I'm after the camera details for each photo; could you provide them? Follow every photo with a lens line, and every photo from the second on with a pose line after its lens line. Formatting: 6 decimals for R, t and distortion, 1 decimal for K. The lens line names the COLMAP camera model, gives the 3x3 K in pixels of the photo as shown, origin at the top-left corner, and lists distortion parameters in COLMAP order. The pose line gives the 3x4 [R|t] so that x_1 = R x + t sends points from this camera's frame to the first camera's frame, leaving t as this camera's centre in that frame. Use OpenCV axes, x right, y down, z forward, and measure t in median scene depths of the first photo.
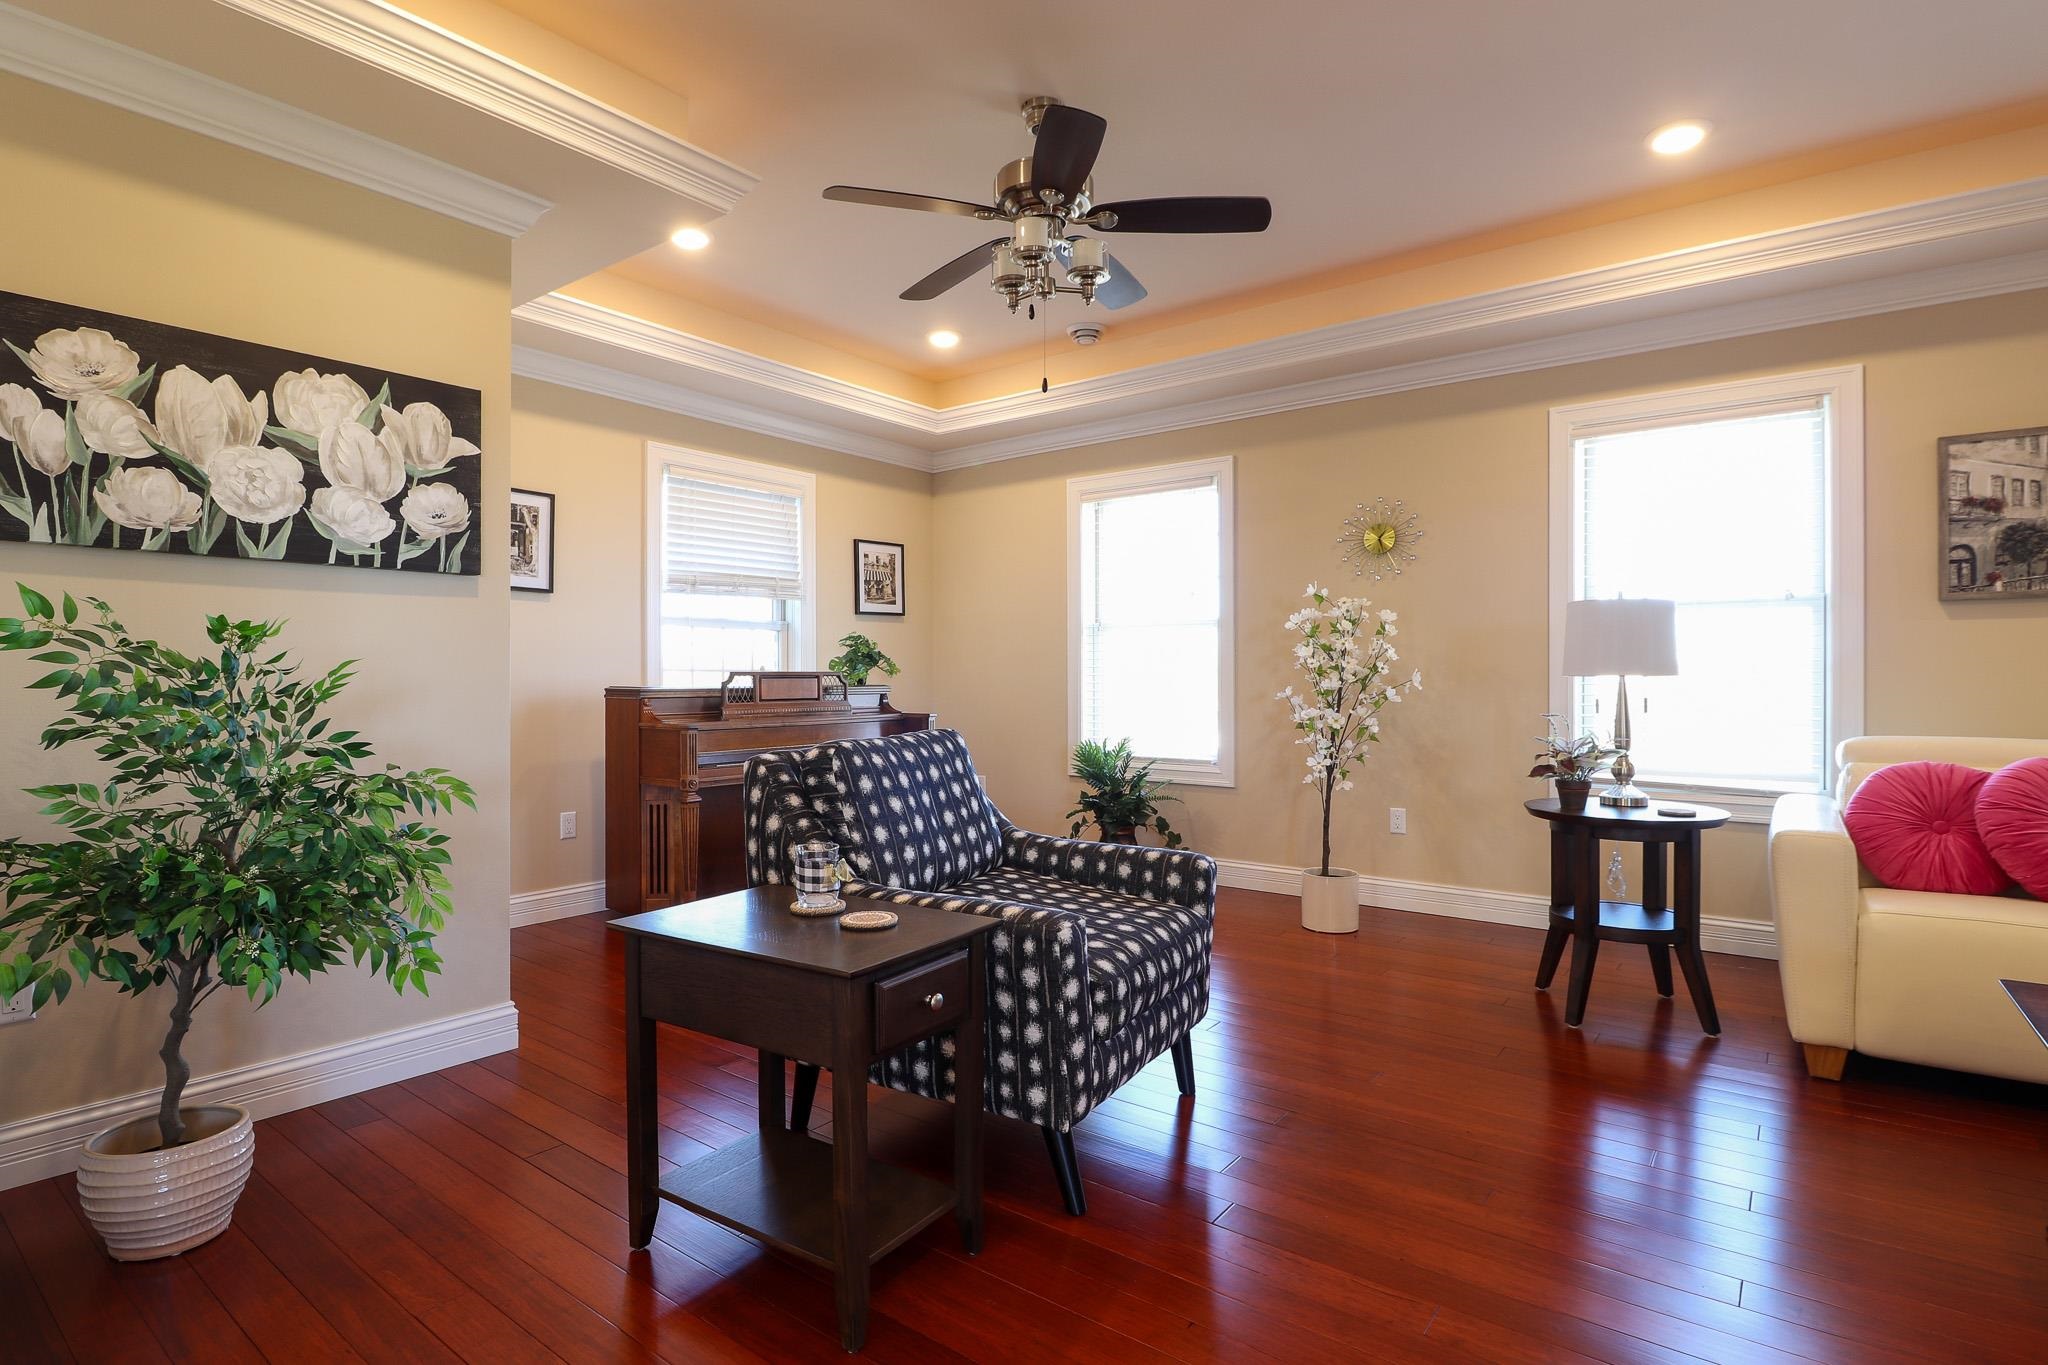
lens RADIAL K [[1029.8, 0, 1091.8], [0, 1029.8, 678.3], [0, 0, 1]] dist [0.003926, -0.009101]
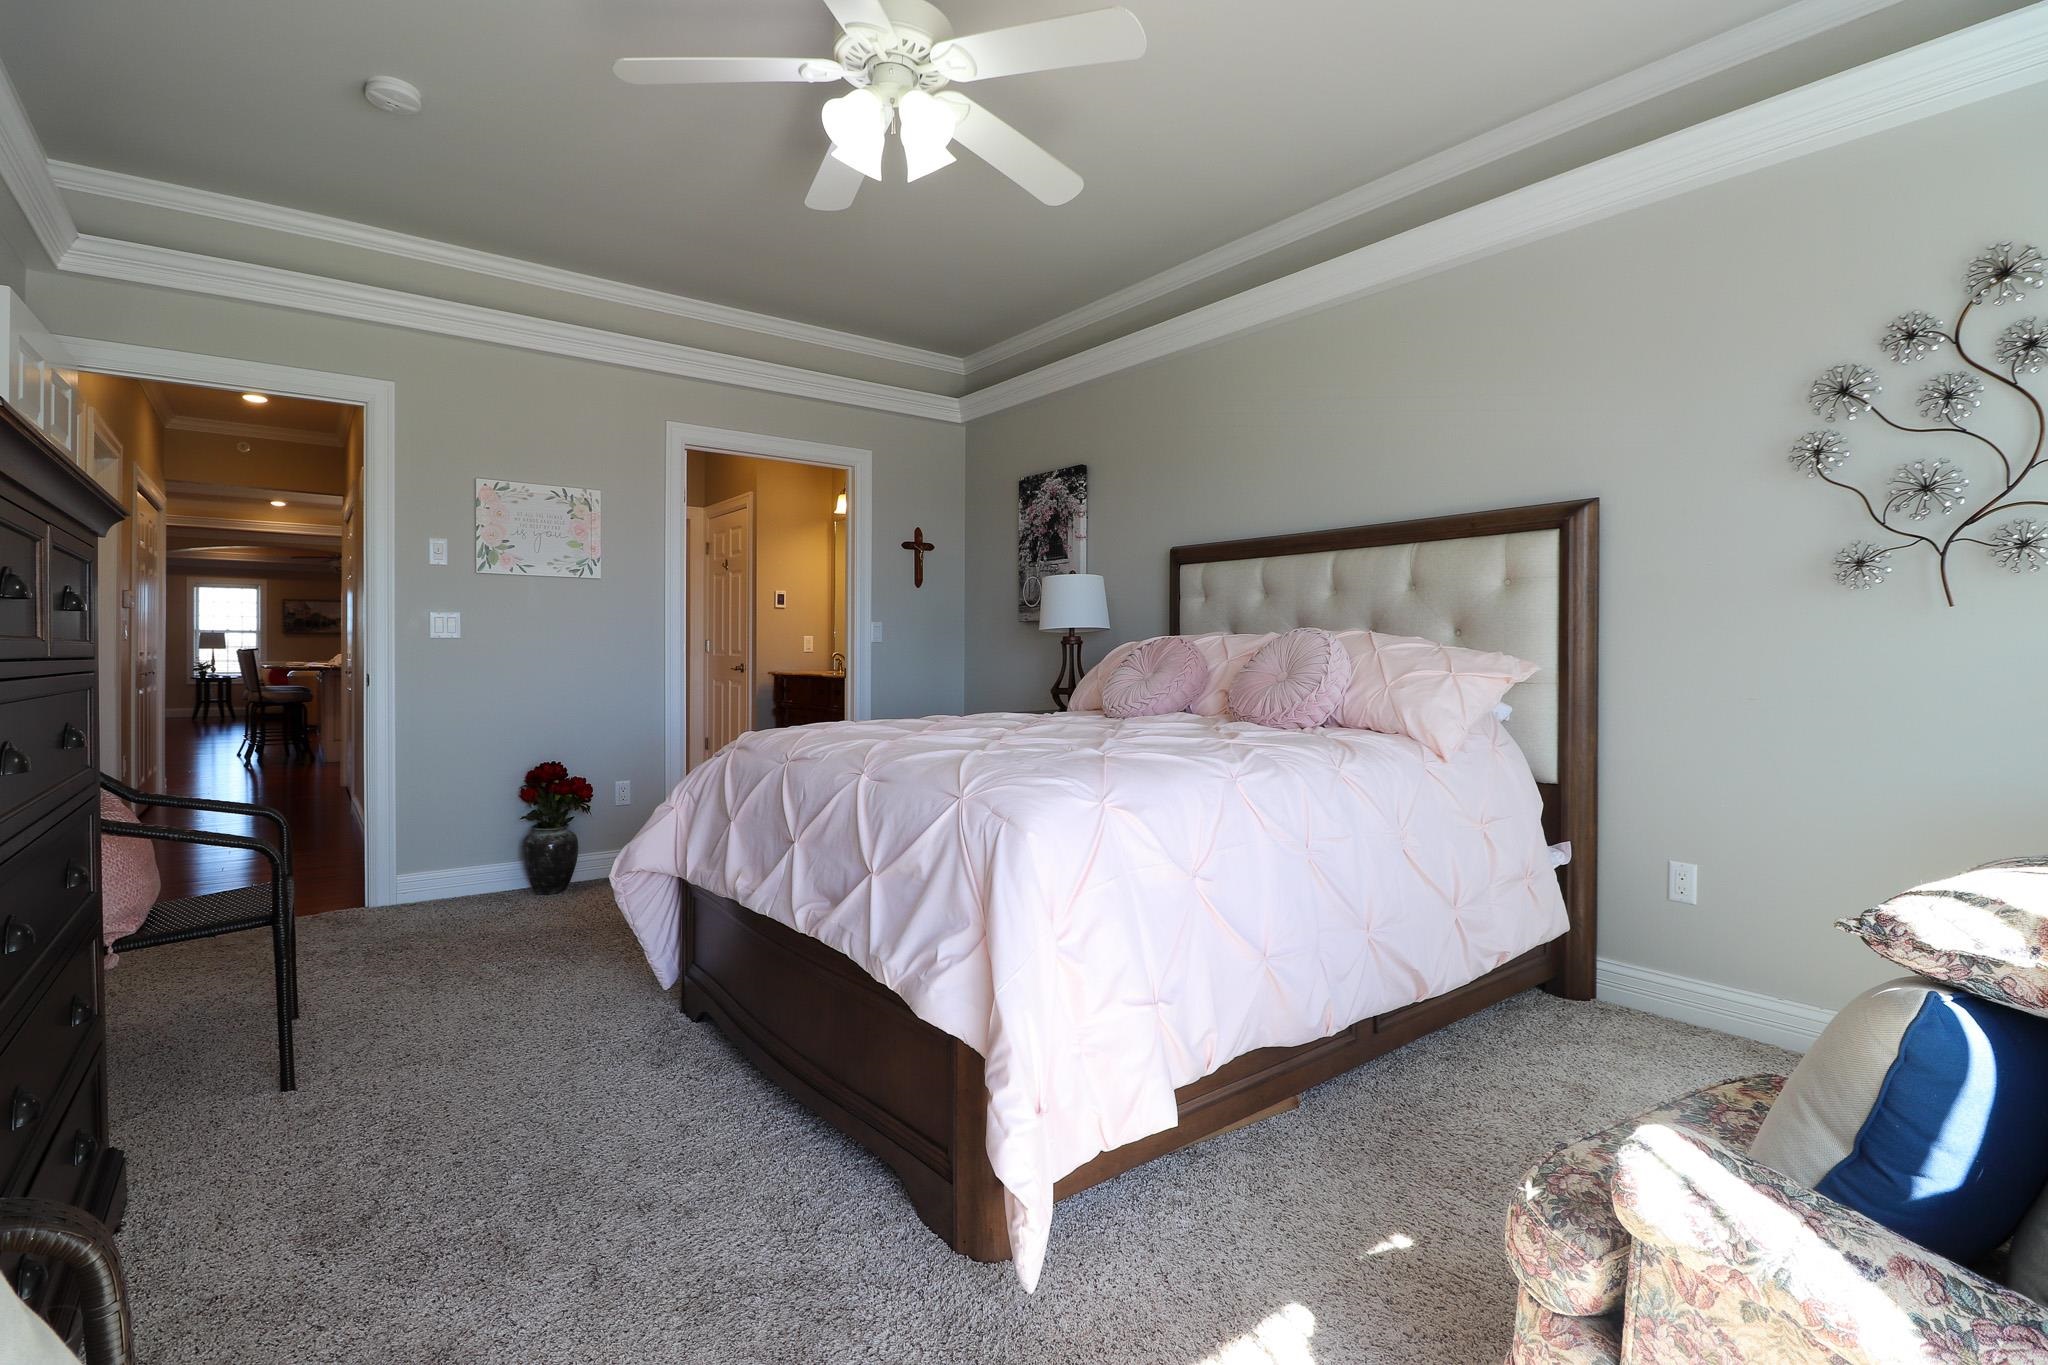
lens RADIAL K [[960.7, 0, 1030.9], [0, 960.7, 671.5], [0, 0, 1]] dist [-0.043210, 0.002625]
pose [[0.263591, -0.011030, 0.964572, -2.467862], [-0.007830, 0.999877, 0.013573, 0.015057], [-0.964603, -0.011130, 0.263472, -3.523096]]
